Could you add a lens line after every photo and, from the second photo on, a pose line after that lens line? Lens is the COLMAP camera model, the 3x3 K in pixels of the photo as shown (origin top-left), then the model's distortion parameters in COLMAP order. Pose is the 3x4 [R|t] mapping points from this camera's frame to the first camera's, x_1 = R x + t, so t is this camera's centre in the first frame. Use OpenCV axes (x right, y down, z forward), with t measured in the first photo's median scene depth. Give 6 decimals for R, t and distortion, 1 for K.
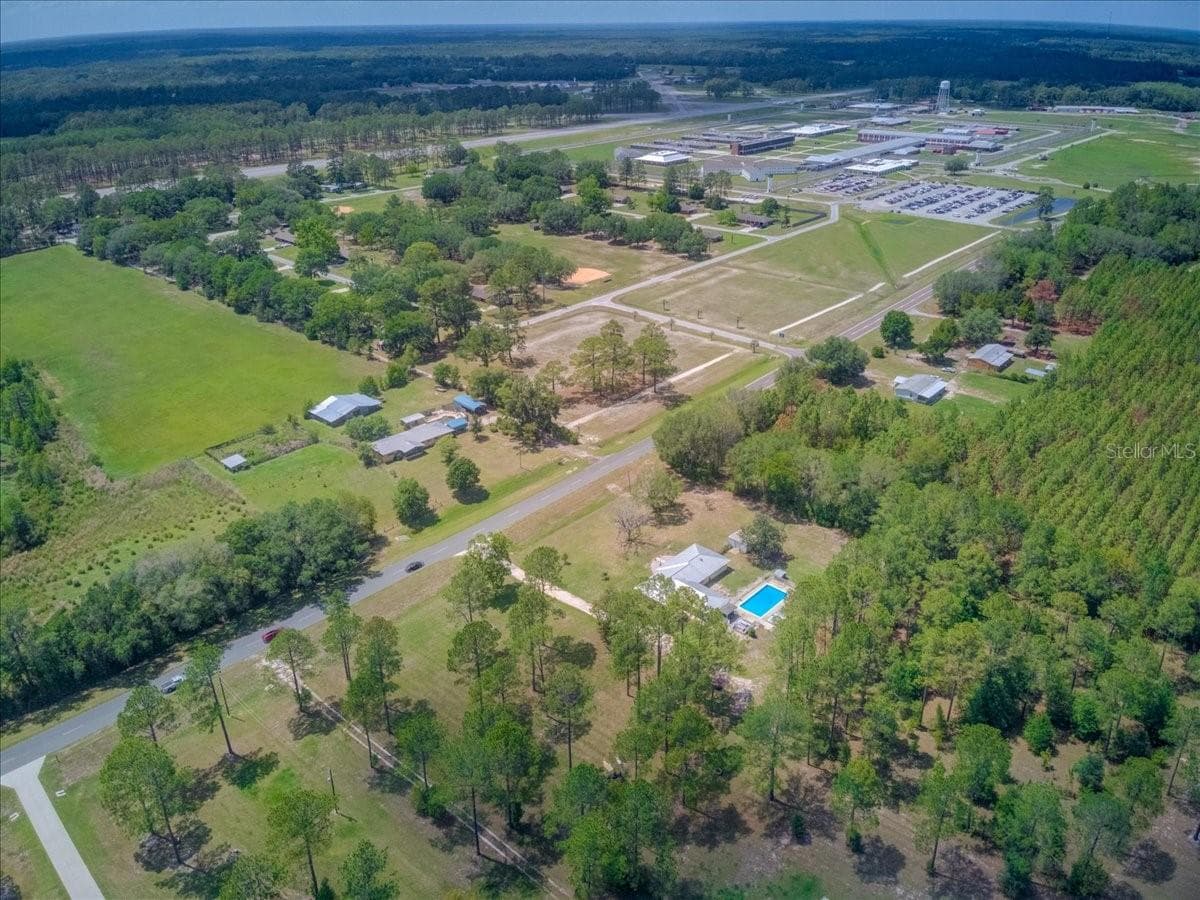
lens RADIAL K [[879.2, 0, 600.0], [0, 879.2, 450.0], [0, 0, 1]] dist [0.141646, -0.228168]
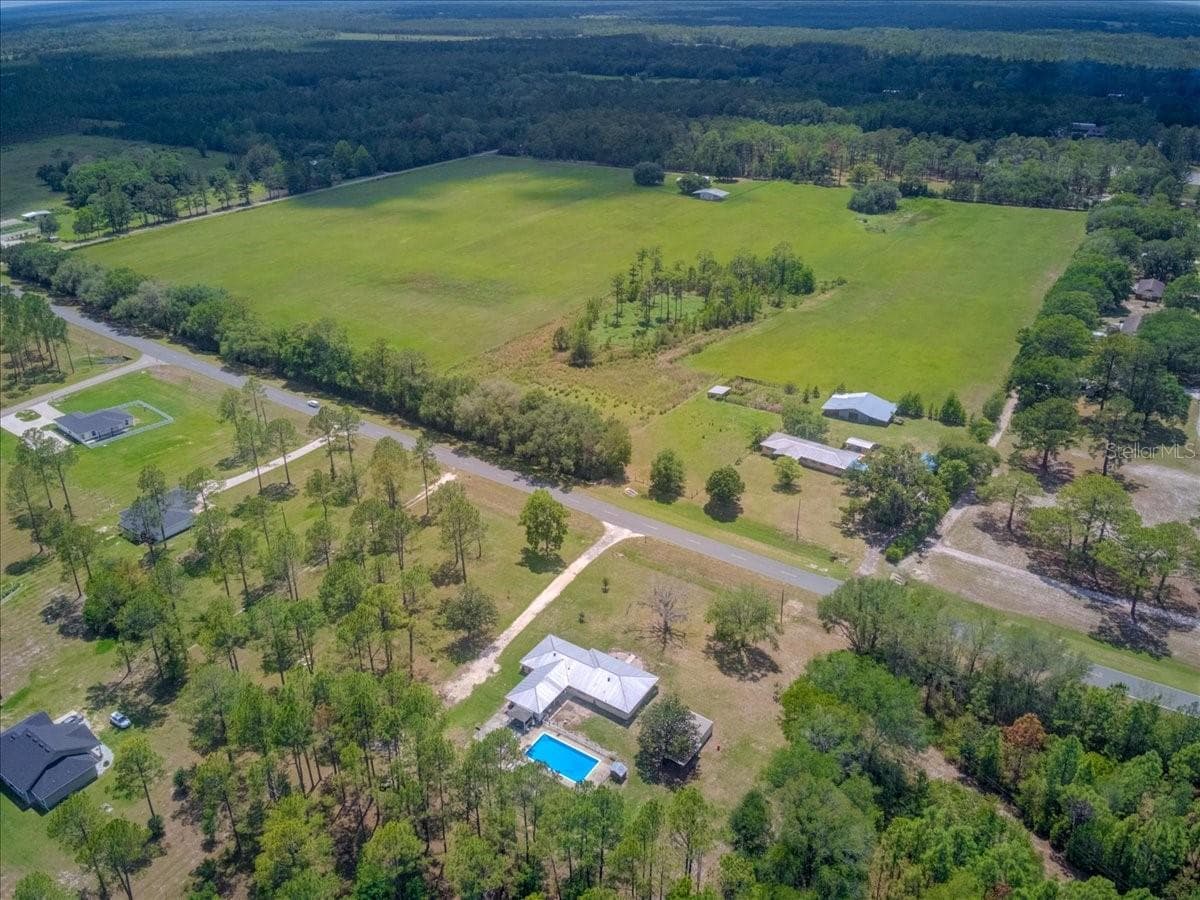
lens RADIAL K [[879.2, 0, 600.0], [0, 879.2, 450.0], [0, 0, 1]] dist [0.141646, -0.228168]
pose [[0.152017, 0.454901, -0.877471, 0.633994], [-0.425761, 0.831336, 0.357223, -0.285661], [0.891975, 0.319289, 0.320056, 0.609607]]
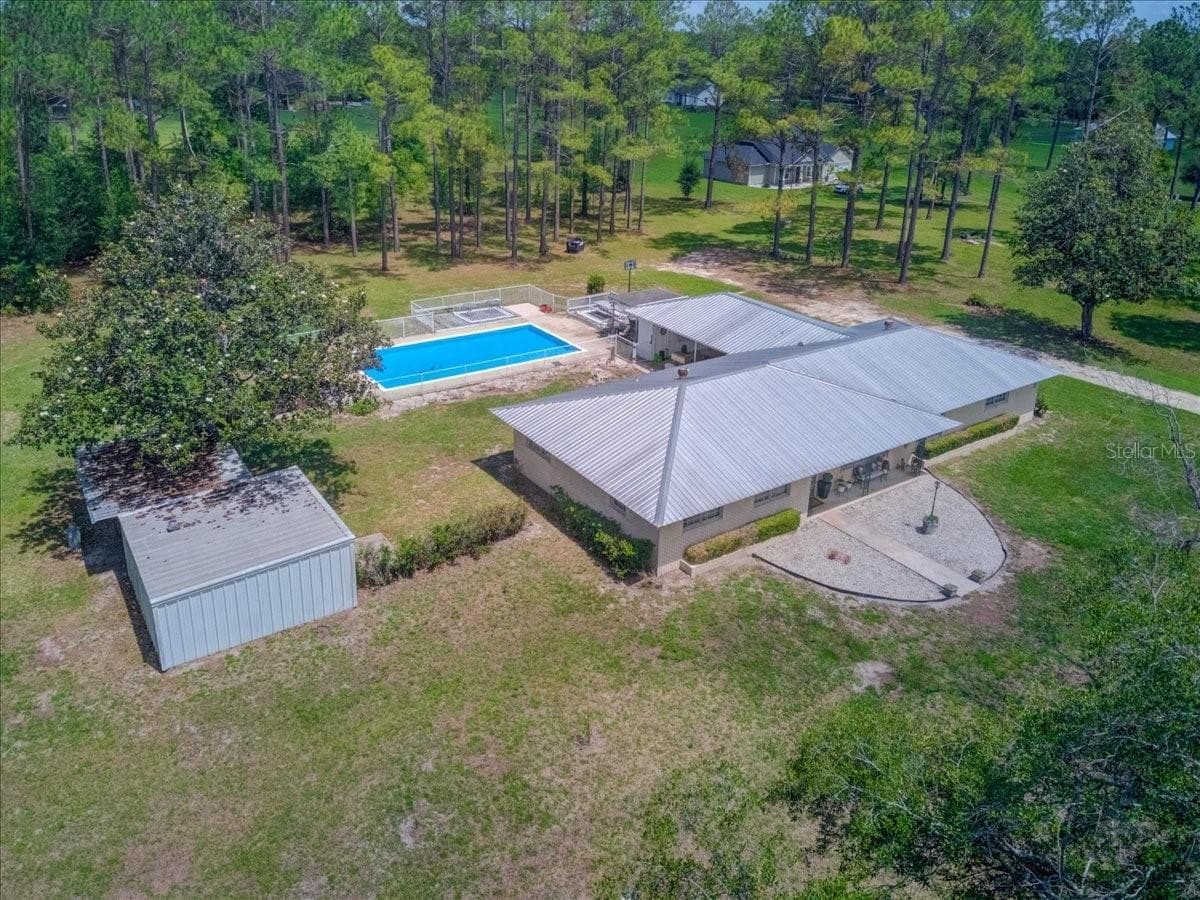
lens RADIAL K [[862.7, 0, 595.1], [0, 862.7, 447.3], [0, 0, 1]] dist [0.148873, -0.260838]
pose [[-0.975723, -0.114216, 0.186866, 0.088914], [0.074720, 0.628434, 0.774266, 0.004063], [-0.205866, 0.769432, -0.604643, 1.000697]]
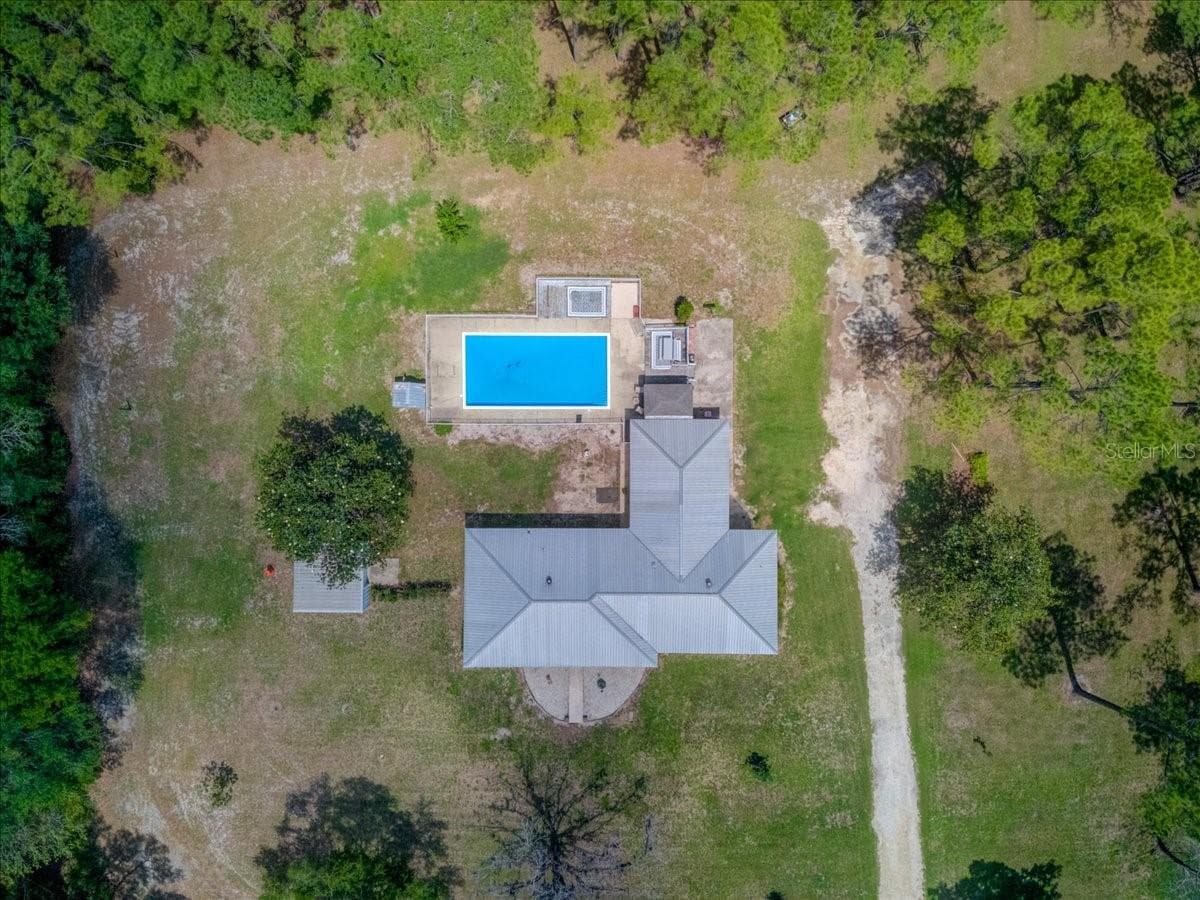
lens RADIAL K [[862.7, 0, 595.1], [0, 862.7, 447.3], [0, 0, 1]] dist [0.148873, -0.260838]
pose [[-0.675632, -0.737233, 0.002950, 0.124719], [0.330923, -0.299692, 0.894804, -0.129769], [-0.658795, 0.605535, 0.446449, 0.730584]]
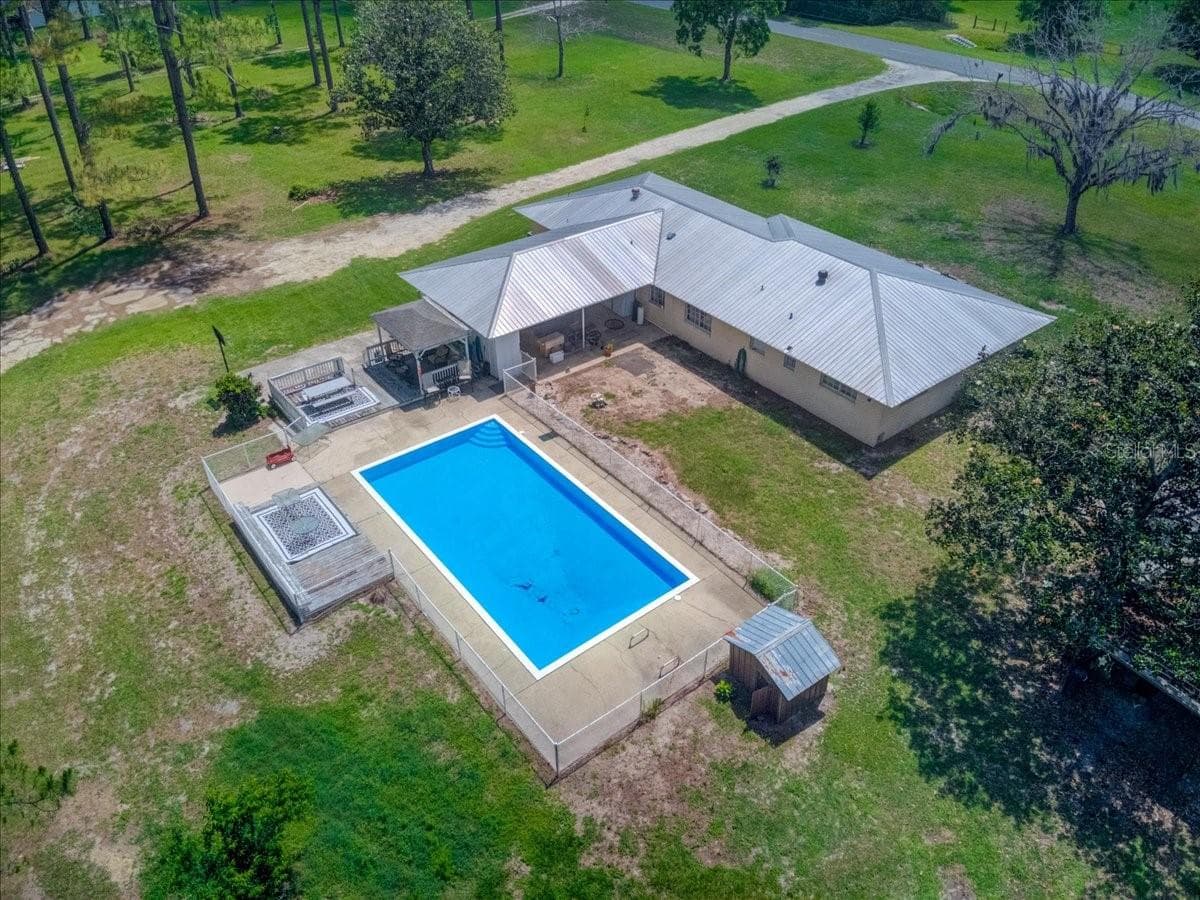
lens RADIAL K [[862.7, 0, 595.1], [0, 862.7, 447.3], [0, 0, 1]] dist [0.148873, -0.260838]
pose [[-0.169201, 0.582741, -0.794848, 0.253644], [-0.436118, 0.678955, 0.590611, 0.057799], [0.883840, 0.446580, 0.139264, 0.853116]]
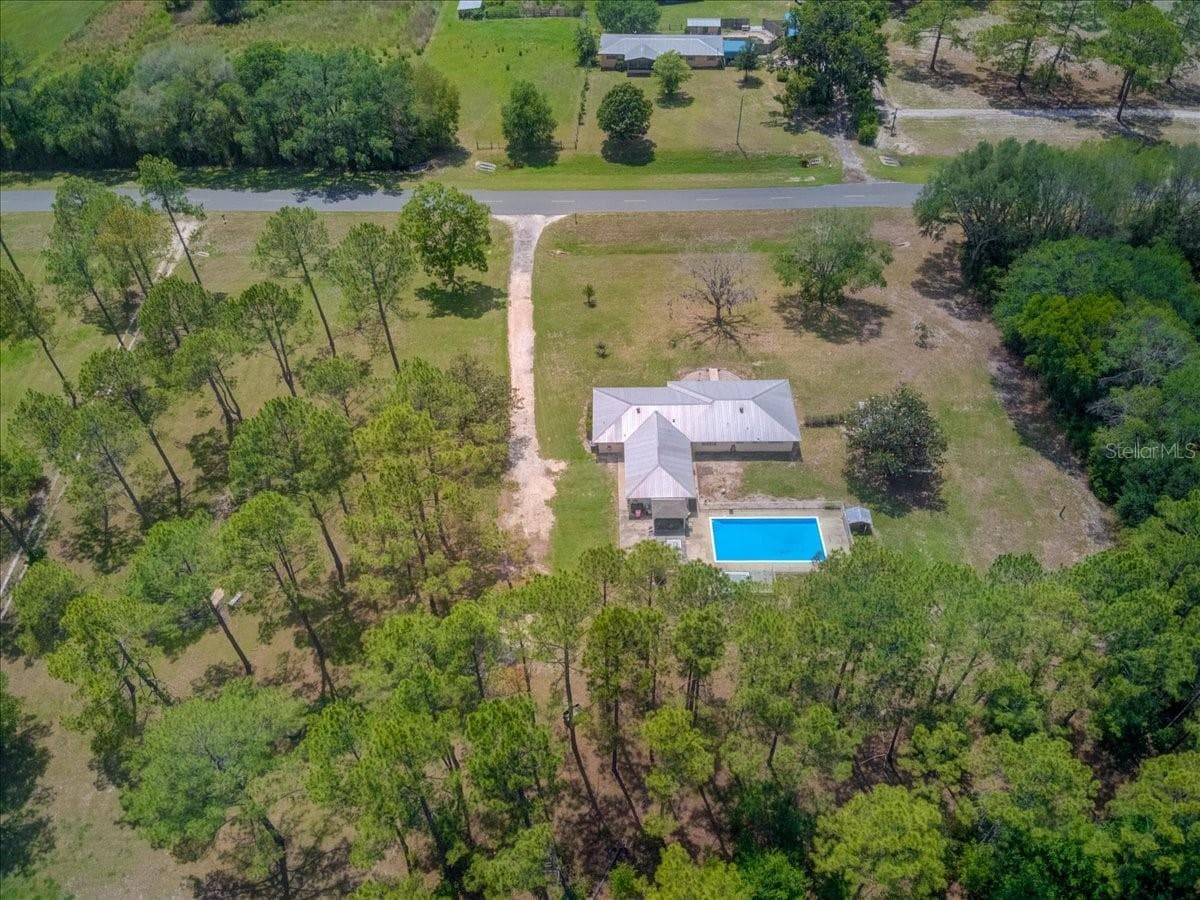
lens RADIAL K [[879.2, 0, 600.0], [0, 879.2, 450.0], [0, 0, 1]] dist [0.141646, -0.228168]
pose [[0.677403, 0.529955, -0.510170, 0.298814], [-0.318688, 0.836493, 0.445778, -0.051575], [0.662995, -0.139386, 0.735533, 0.507618]]
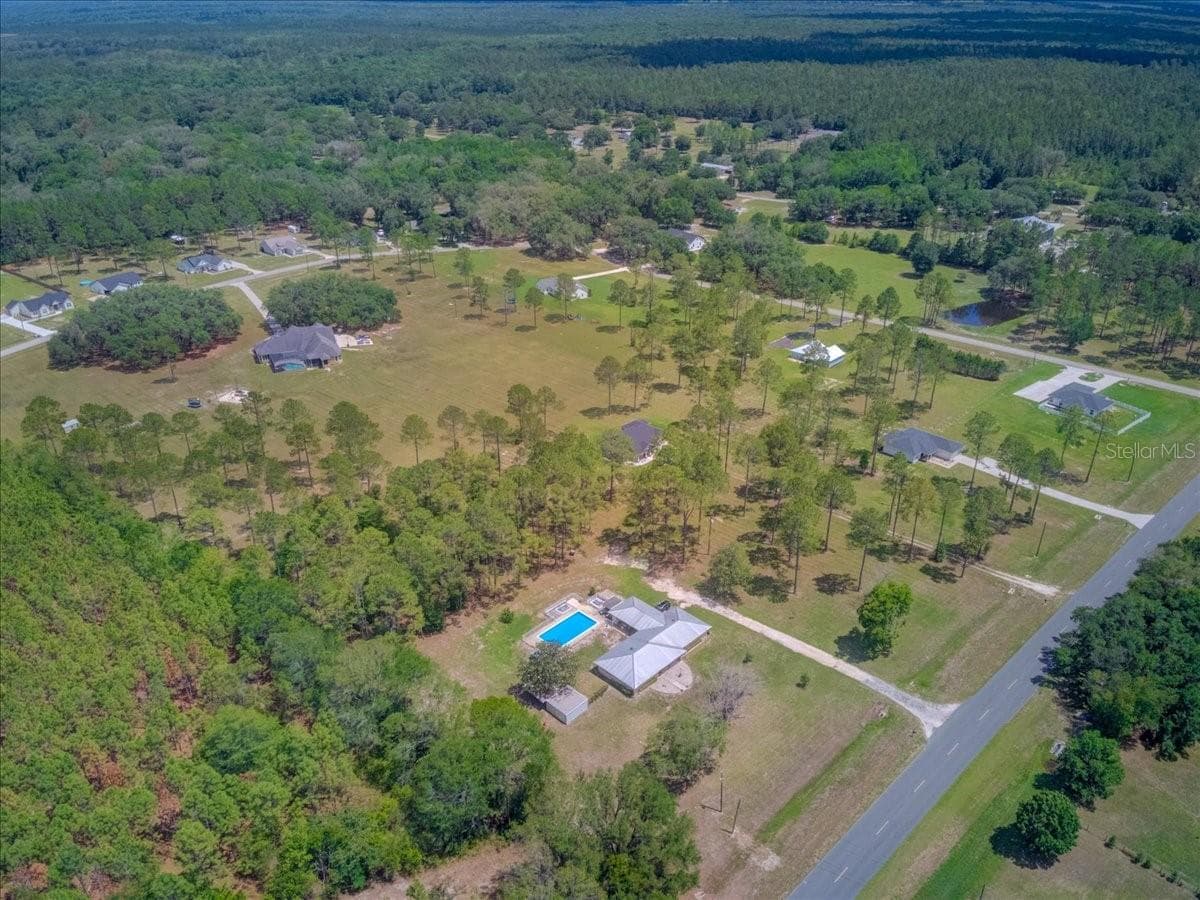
lens RADIAL K [[879.2, 0, 600.0], [0, 879.2, 450.0], [0, 0, 1]] dist [0.141646, -0.228168]
pose [[-0.999342, -0.008168, 0.035338, 0.104764], [0.023317, 0.601599, 0.798458, -0.586303], [-0.027781, 0.798756, -0.601013, 1.214257]]
